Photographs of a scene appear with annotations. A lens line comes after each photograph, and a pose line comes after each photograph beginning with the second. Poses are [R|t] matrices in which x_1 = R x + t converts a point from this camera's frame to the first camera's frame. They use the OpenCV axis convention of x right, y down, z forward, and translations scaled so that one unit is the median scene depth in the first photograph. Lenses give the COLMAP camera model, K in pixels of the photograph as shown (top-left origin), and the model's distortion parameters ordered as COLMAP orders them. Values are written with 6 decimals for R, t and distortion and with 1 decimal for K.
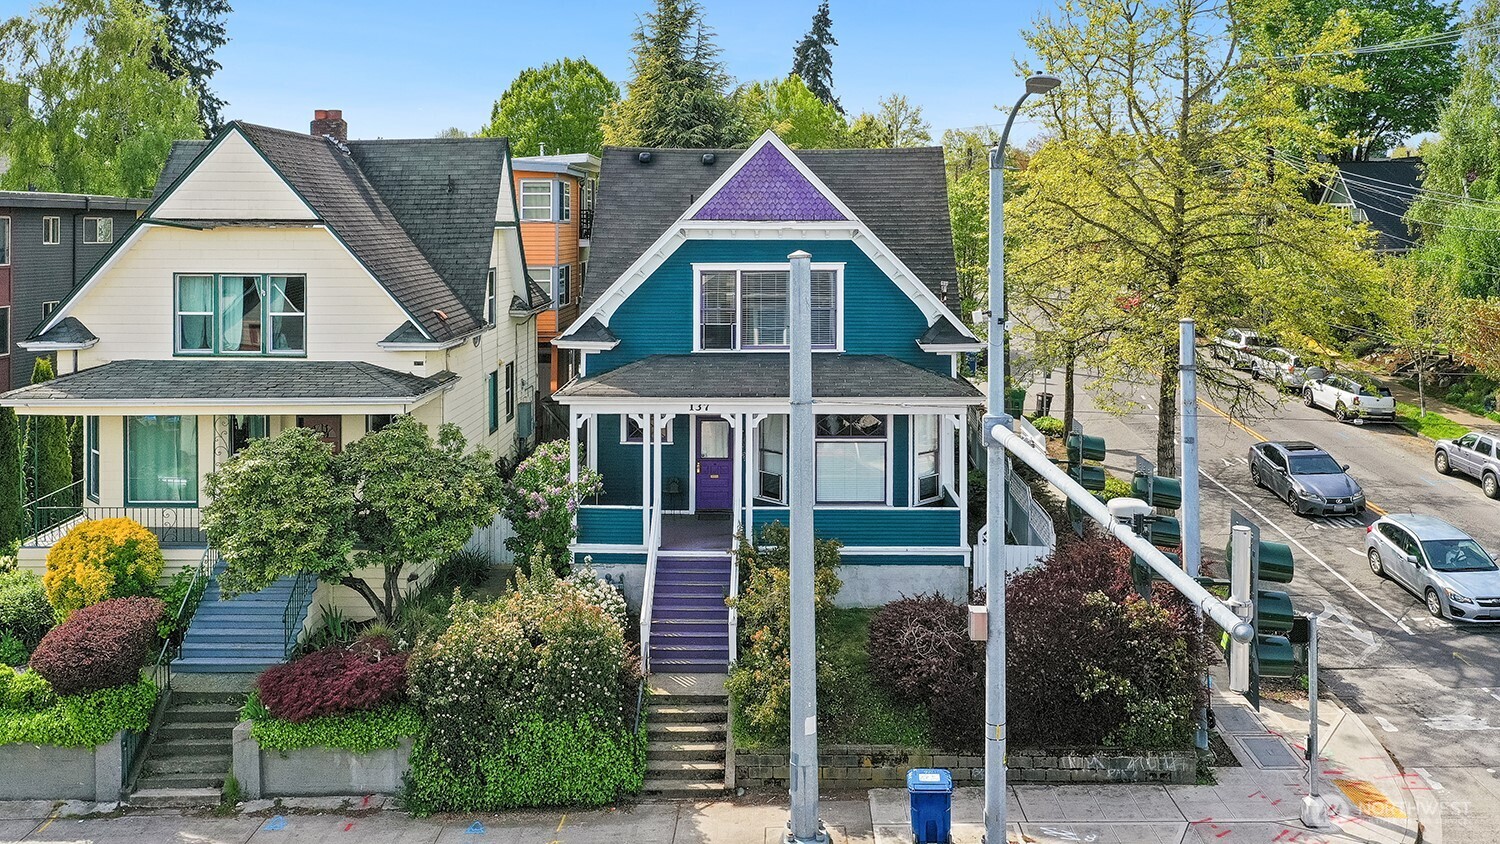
lens RADIAL K [[1246.9, 0, 755.0], [0, 1246.9, 229.8], [0, 0, 1]] dist [0.006337, -0.001109]
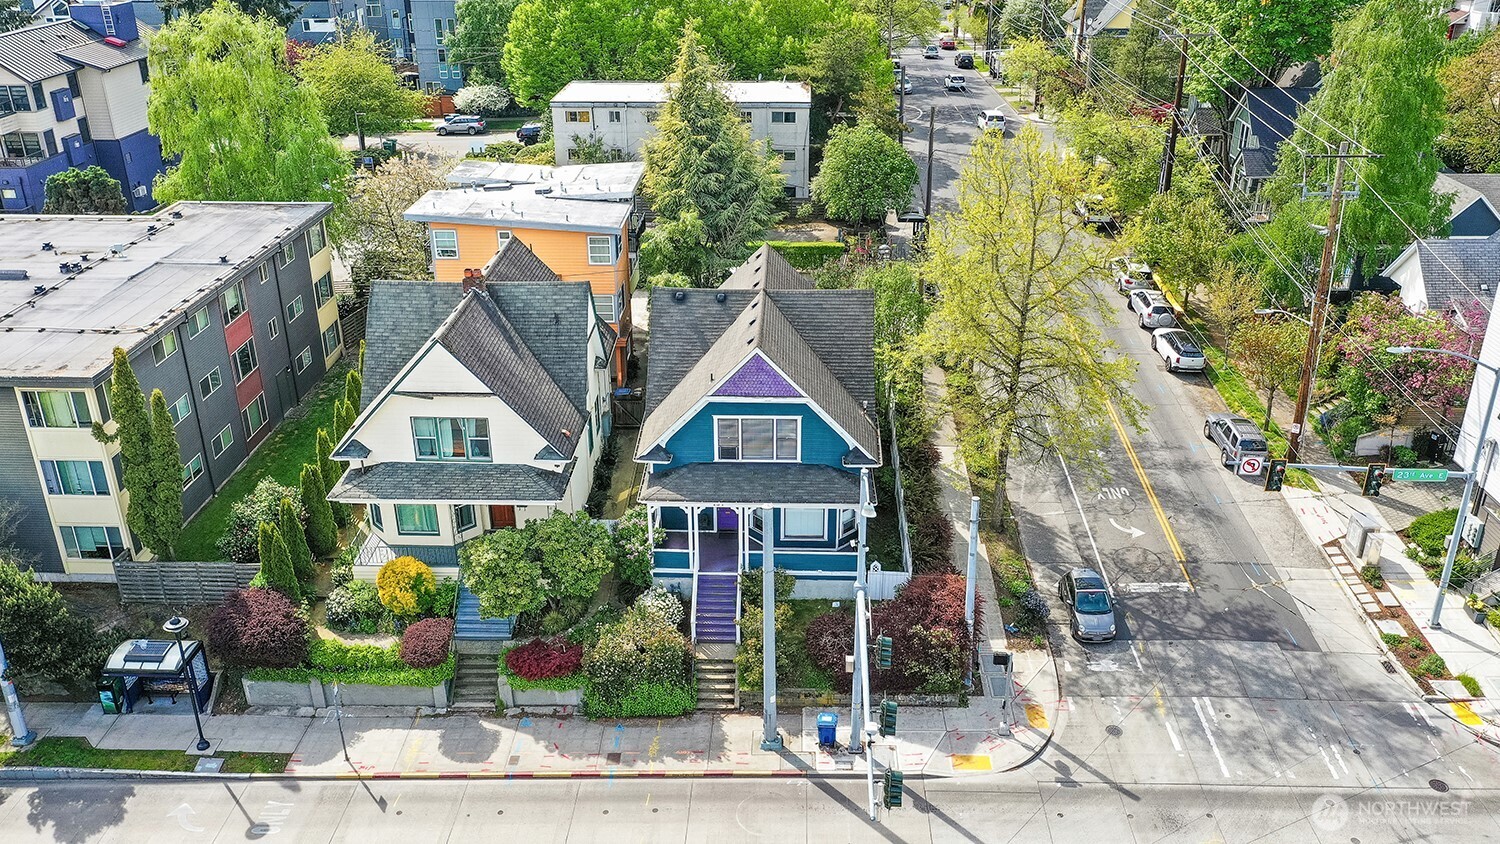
lens RADIAL K [[1226.5, 0, 750.0], [0, 1226.5, 422.0], [0, 0, 1]] dist [0.007598, 0.003704]
pose [[0.999860, -0.000044, -0.016743, 0.030570], [0.007078, 0.907358, 0.420300, -0.715445], [0.015173, -0.420359, 0.907231, -0.562867]]
